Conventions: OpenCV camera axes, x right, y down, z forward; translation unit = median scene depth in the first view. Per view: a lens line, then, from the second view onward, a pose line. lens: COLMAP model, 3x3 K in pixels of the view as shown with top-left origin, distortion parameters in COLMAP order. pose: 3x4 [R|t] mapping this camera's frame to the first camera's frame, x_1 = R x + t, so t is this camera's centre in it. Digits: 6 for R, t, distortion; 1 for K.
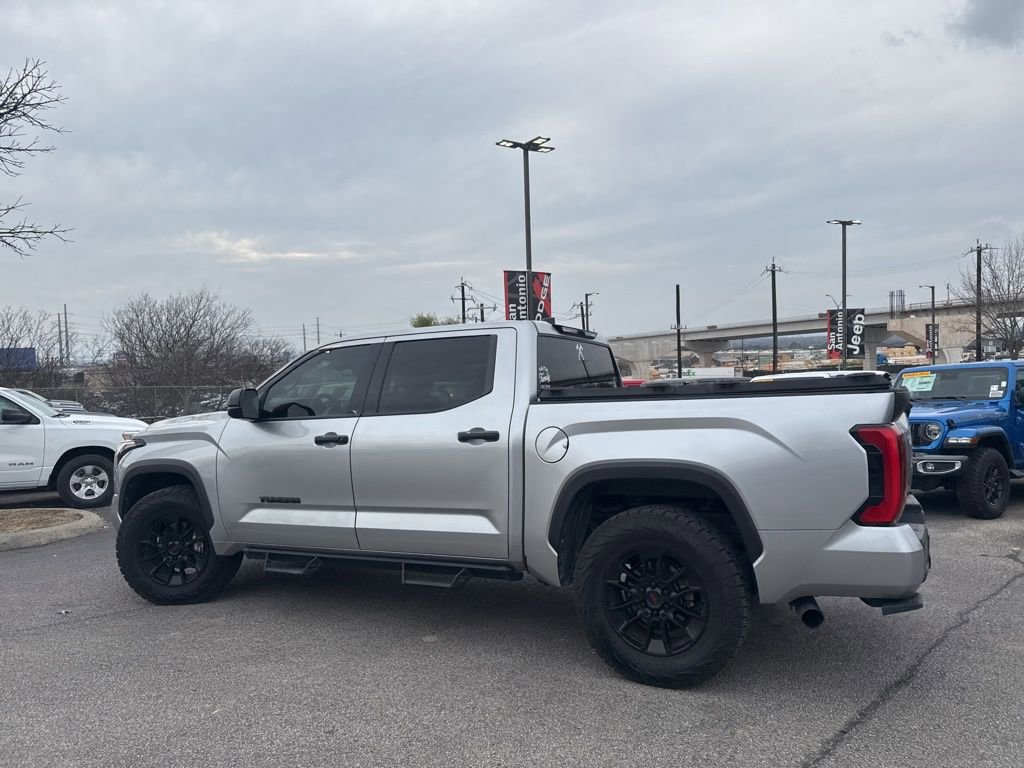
lens RADIAL K [[702.2, 0, 514.9], [0, 702.2, 378.3], [0, 0, 1]] dist [0.123196, -0.189698]
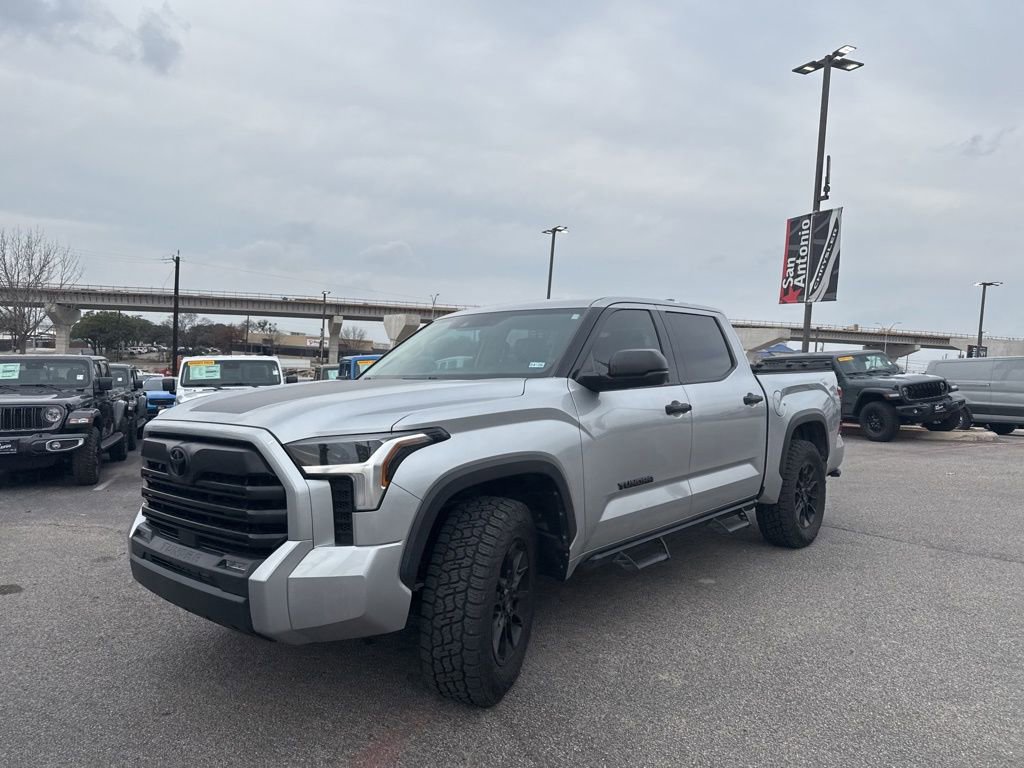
lens RADIAL K [[702.1, 0, 505.6], [0, 702.1, 383.8], [0, 0, 1]] dist [0.120707, -0.190706]
pose [[0.258656, 0.010274, 0.965915, -1.033338], [-0.029760, 0.999554, -0.002663, 0.052951], [-0.965511, -0.028057, 0.258846, 0.819902]]
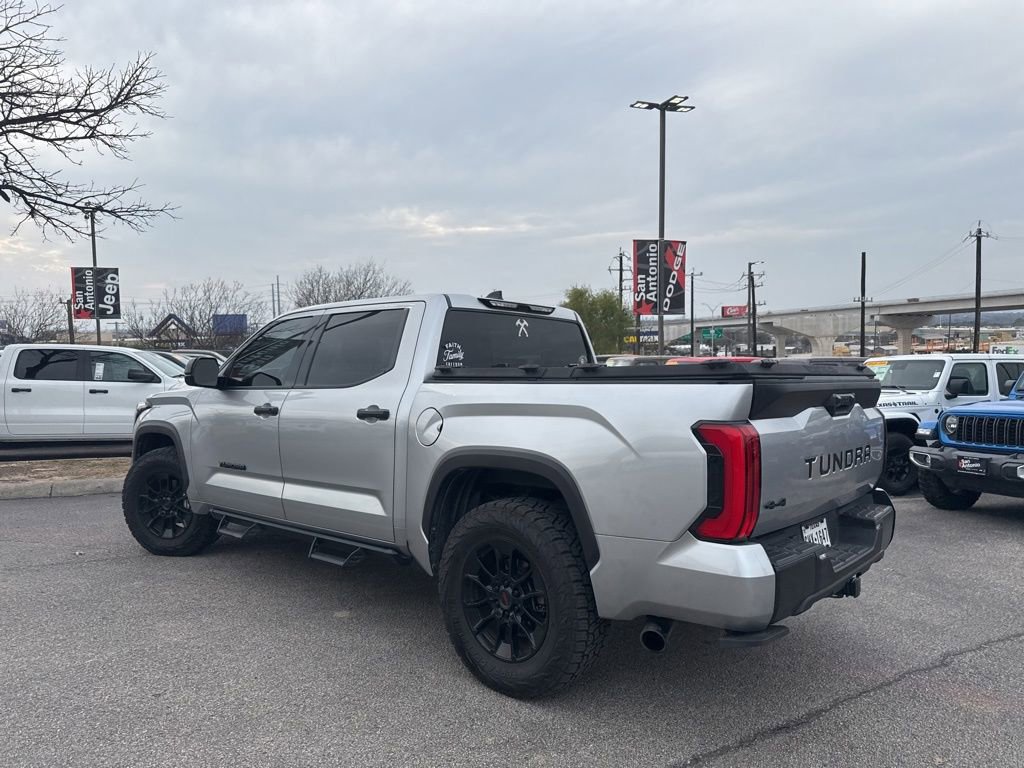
lens RADIAL K [[702.2, 0, 514.9], [0, 702.2, 378.3], [0, 0, 1]] dist [0.123196, -0.189698]
pose [[0.971843, 0.033249, -0.233270, 0.270094], [-0.023824, 0.998786, 0.043109, -0.009607], [0.234421, -0.036338, 0.971456, 0.080672]]
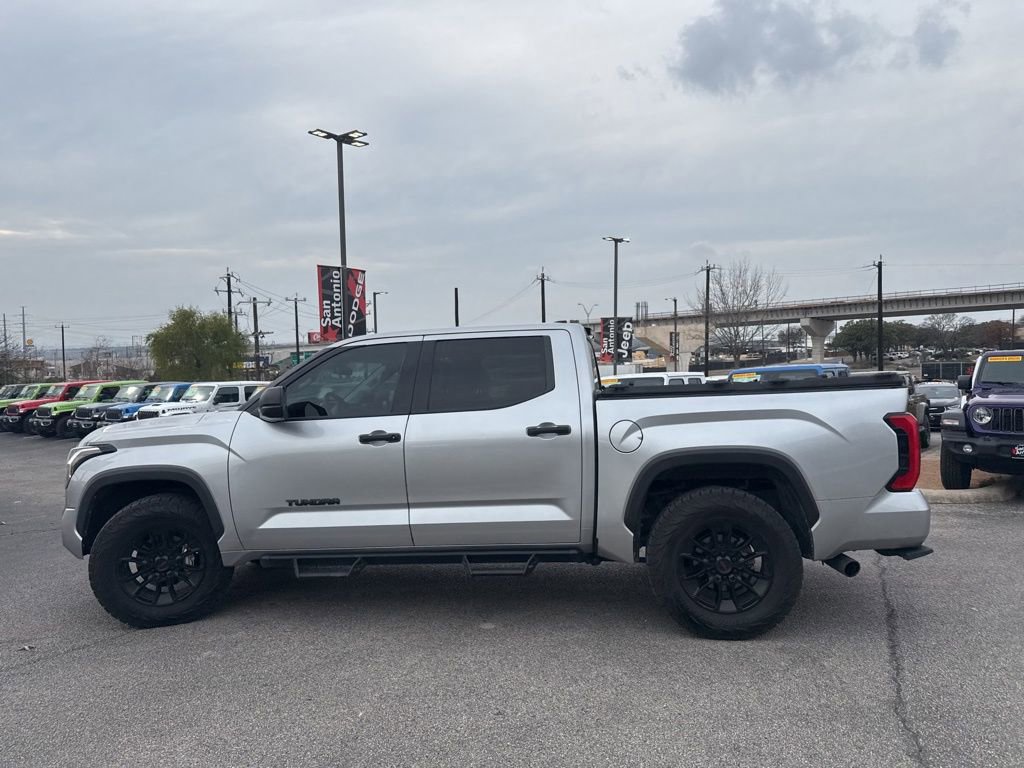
lens RADIAL K [[702.2, 0, 514.9], [0, 702.2, 378.3], [0, 0, 1]] dist [0.123196, -0.189698]
pose [[0.946493, 0.002980, 0.322710, -0.334507], [-0.002934, 0.999995, -0.000628, 0.002832], [-0.322710, -0.000352, 0.946498, 0.002132]]
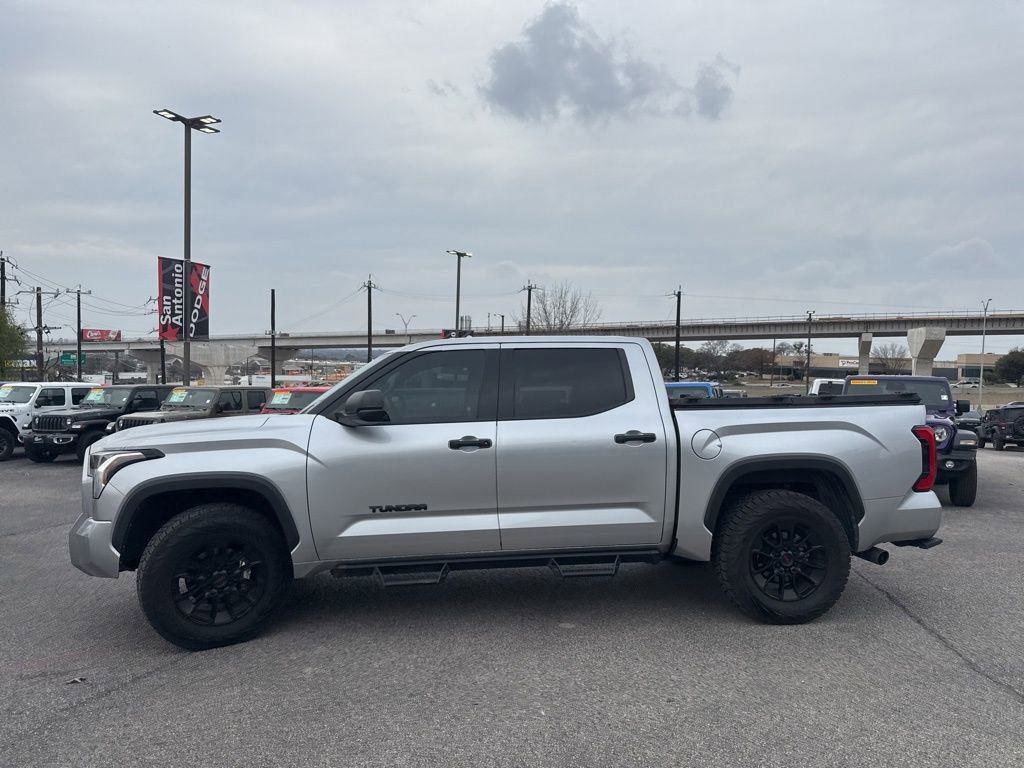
lens RADIAL K [[702.1, 0, 505.6], [0, 702.1, 383.8], [0, 0, 1]] dist [0.120707, -0.190706]
pose [[0.834017, 0.031383, 0.550845, -0.642123], [-0.029165, 0.999493, -0.012787, 0.011921], [-0.550967, -0.005401, 0.834510, 0.123013]]
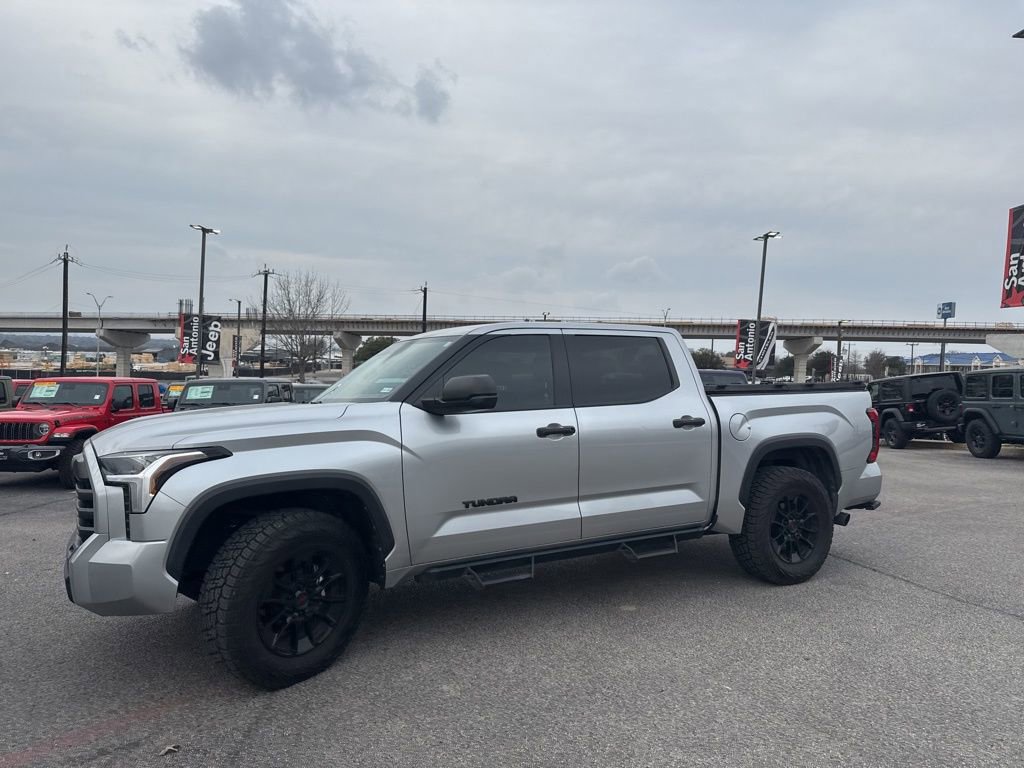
lens RADIAL K [[702.2, 0, 514.9], [0, 702.2, 378.3], [0, 0, 1]] dist [0.123196, -0.189698]
pose [[0.557259, 0.034834, 0.829608, -0.913290], [-0.027865, 0.999341, -0.023244, 0.032621], [-0.829871, -0.010164, 0.557863, 0.428800]]
